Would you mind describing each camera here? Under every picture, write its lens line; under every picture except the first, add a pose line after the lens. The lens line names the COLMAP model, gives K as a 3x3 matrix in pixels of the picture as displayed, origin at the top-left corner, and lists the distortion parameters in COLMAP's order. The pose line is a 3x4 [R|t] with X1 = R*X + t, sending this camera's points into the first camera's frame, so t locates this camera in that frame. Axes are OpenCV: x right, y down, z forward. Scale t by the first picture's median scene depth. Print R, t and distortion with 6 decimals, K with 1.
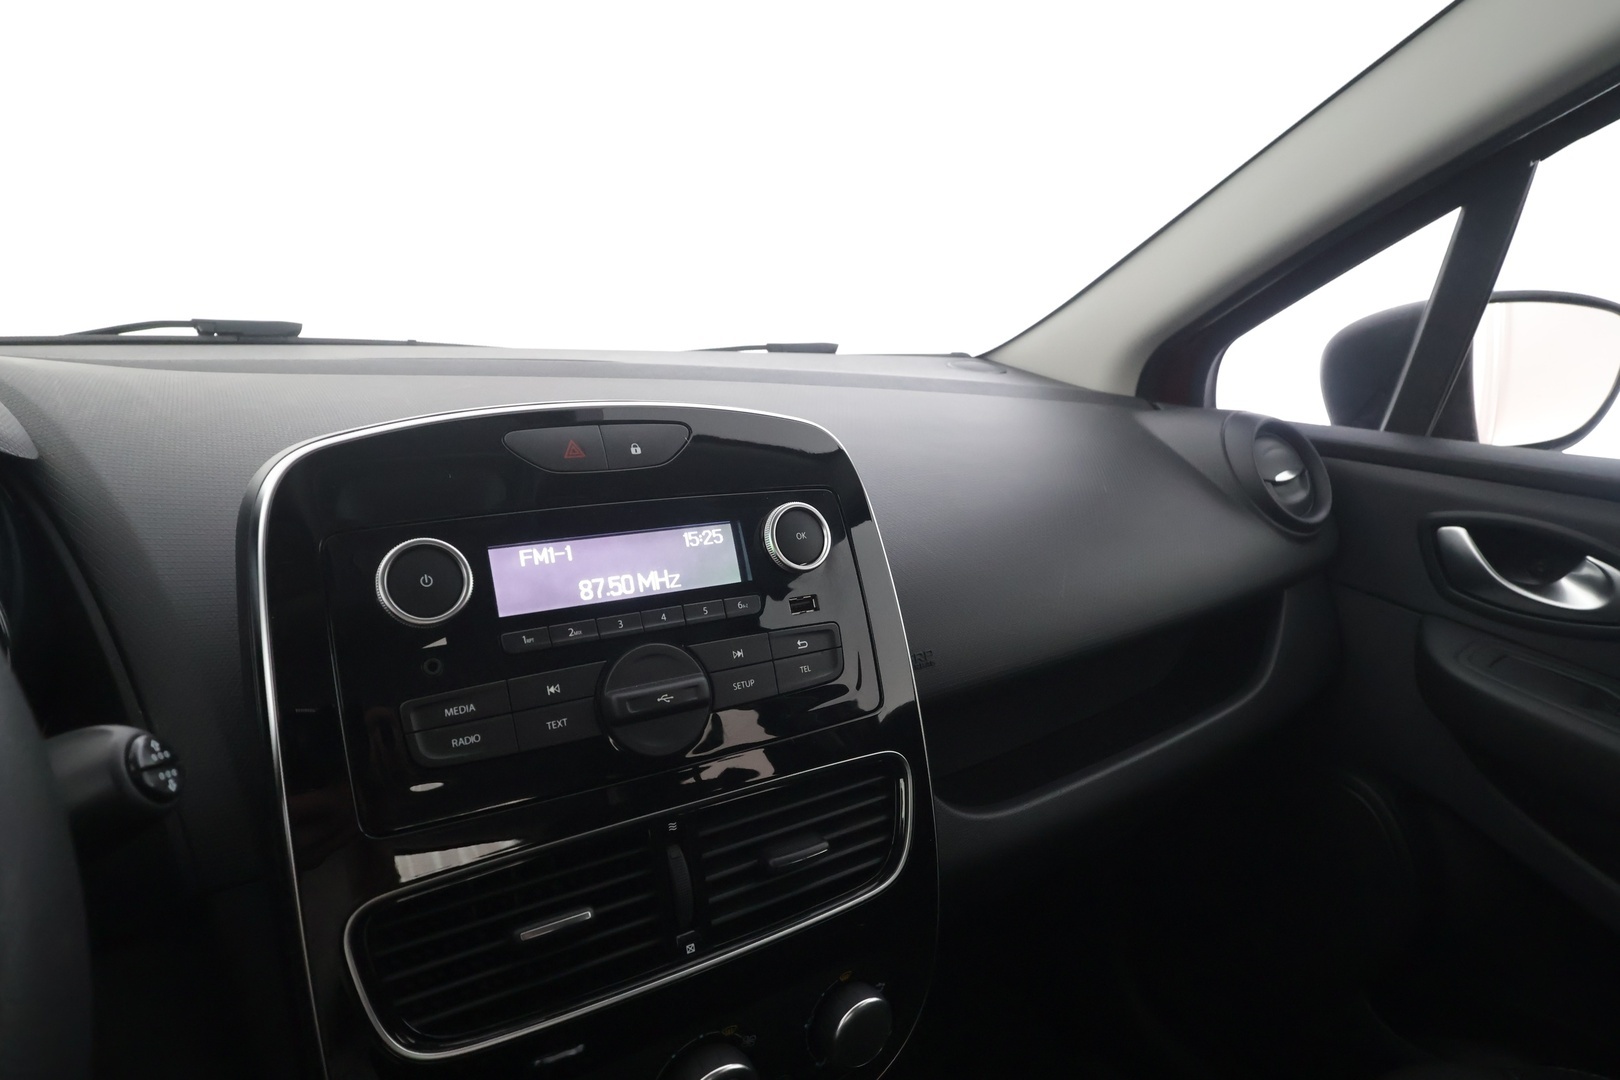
lens RADIAL K [[944.5, 0, 810.0], [0, 944.5, 540.0], [0, 0, 1]] dist [0.001485, 0.002449]
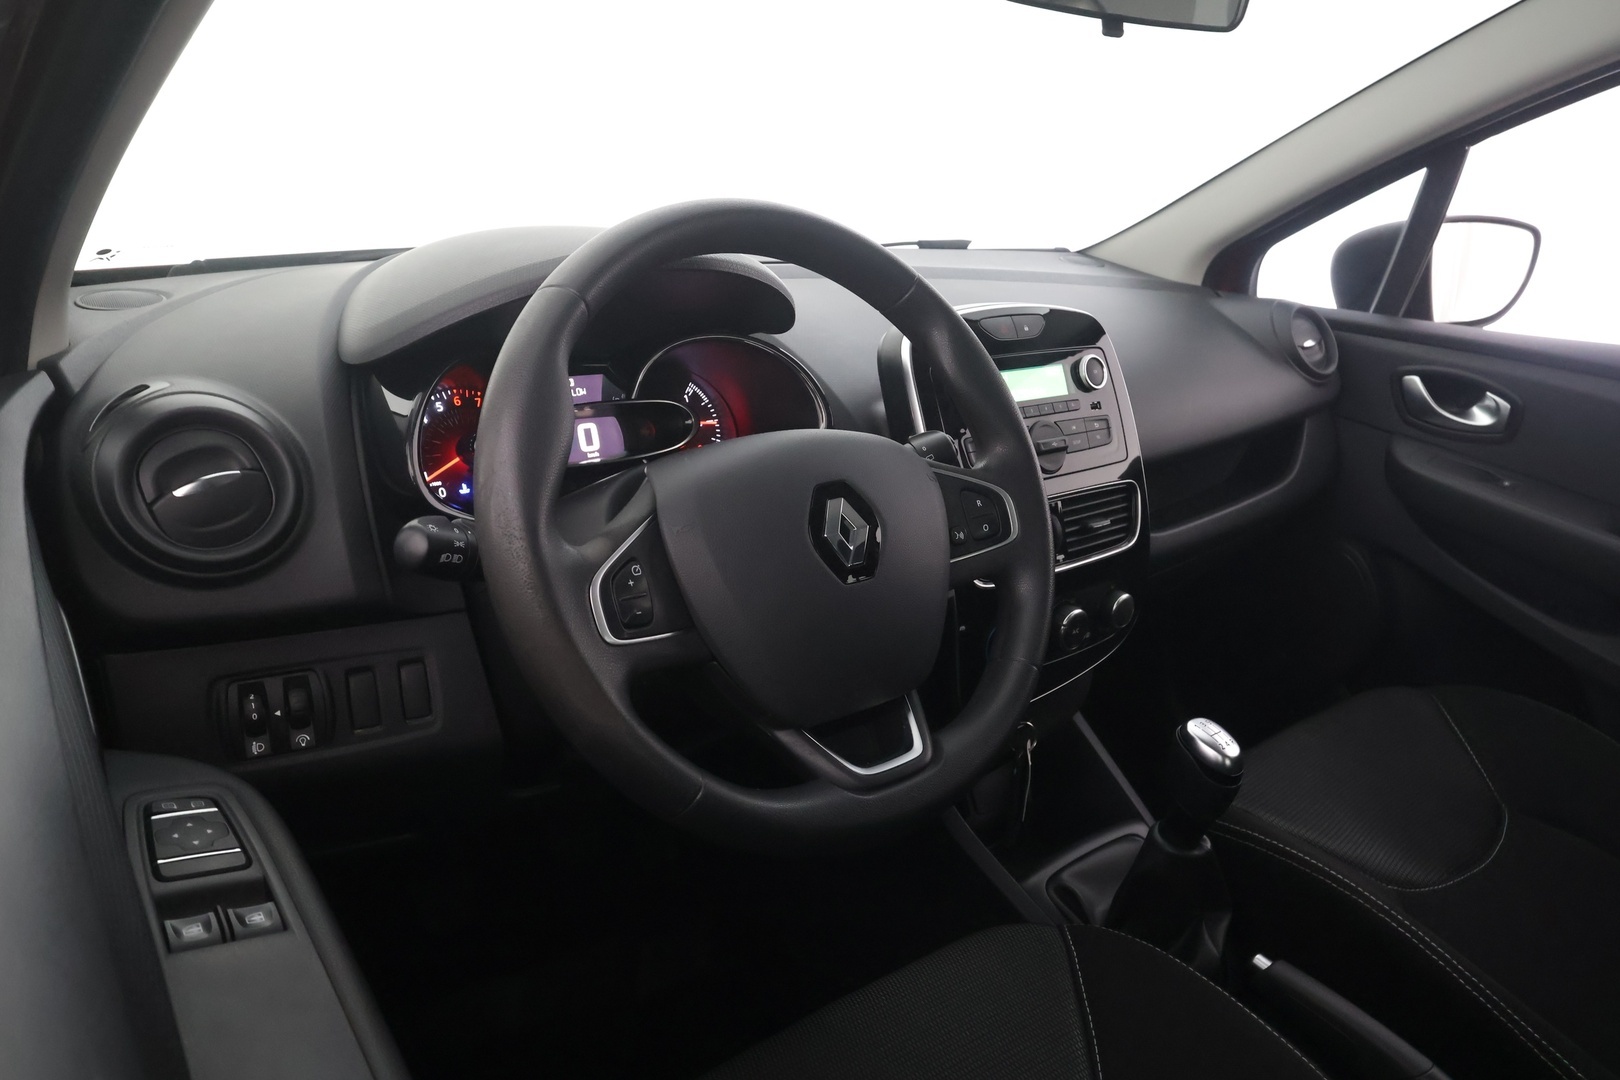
lens RADIAL K [[1139.8, 0, 810.0], [0, 1139.8, 540.0], [0, 0, 1]] dist [0.003321, -0.000552]
pose [[0.995615, -0.017461, 0.091905, -0.884038], [0.008509, 0.995256, 0.096914, 0.117217], [-0.093161, -0.095707, 0.991040, -1.453164]]
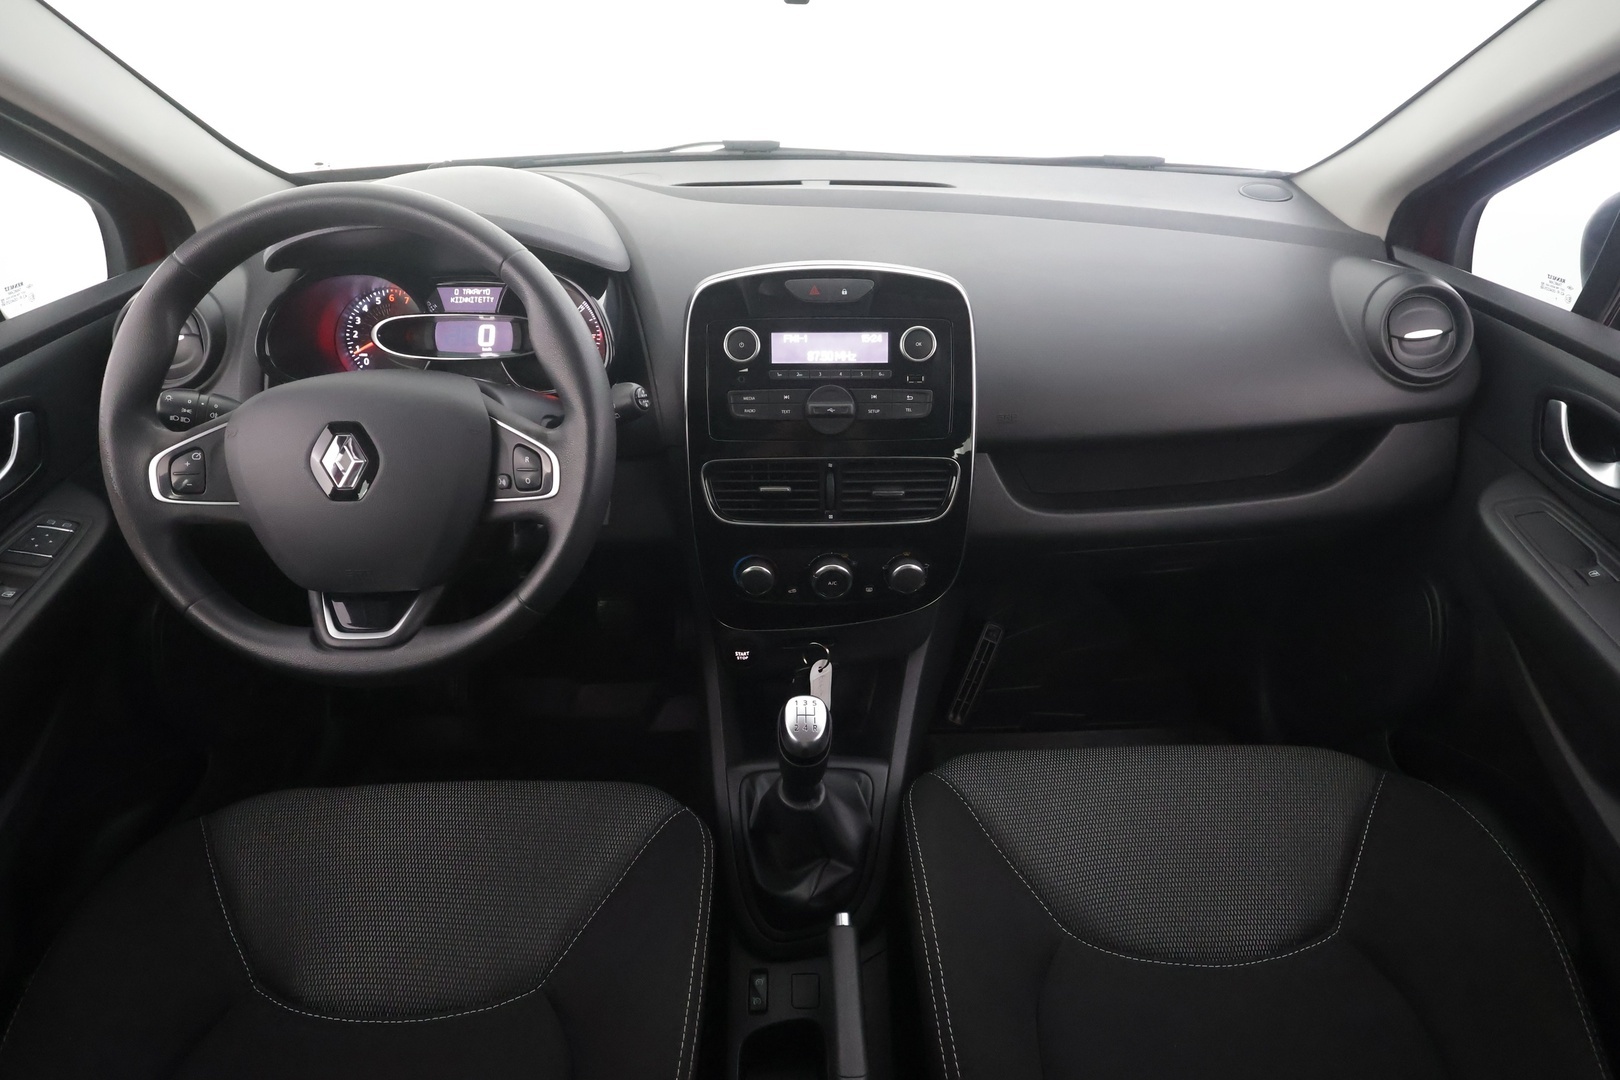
lens RADIAL K [[908.5, 0, 810.0], [0, 908.5, 540.0], [0, 0, 1]] dist [0.001039, 0.000935]
pose [[0.849187, 0.258025, -0.460764, 0.828213], [-0.102473, 0.936435, 0.335541, -0.249893], [0.518054, -0.237722, 0.821650, -0.841005]]
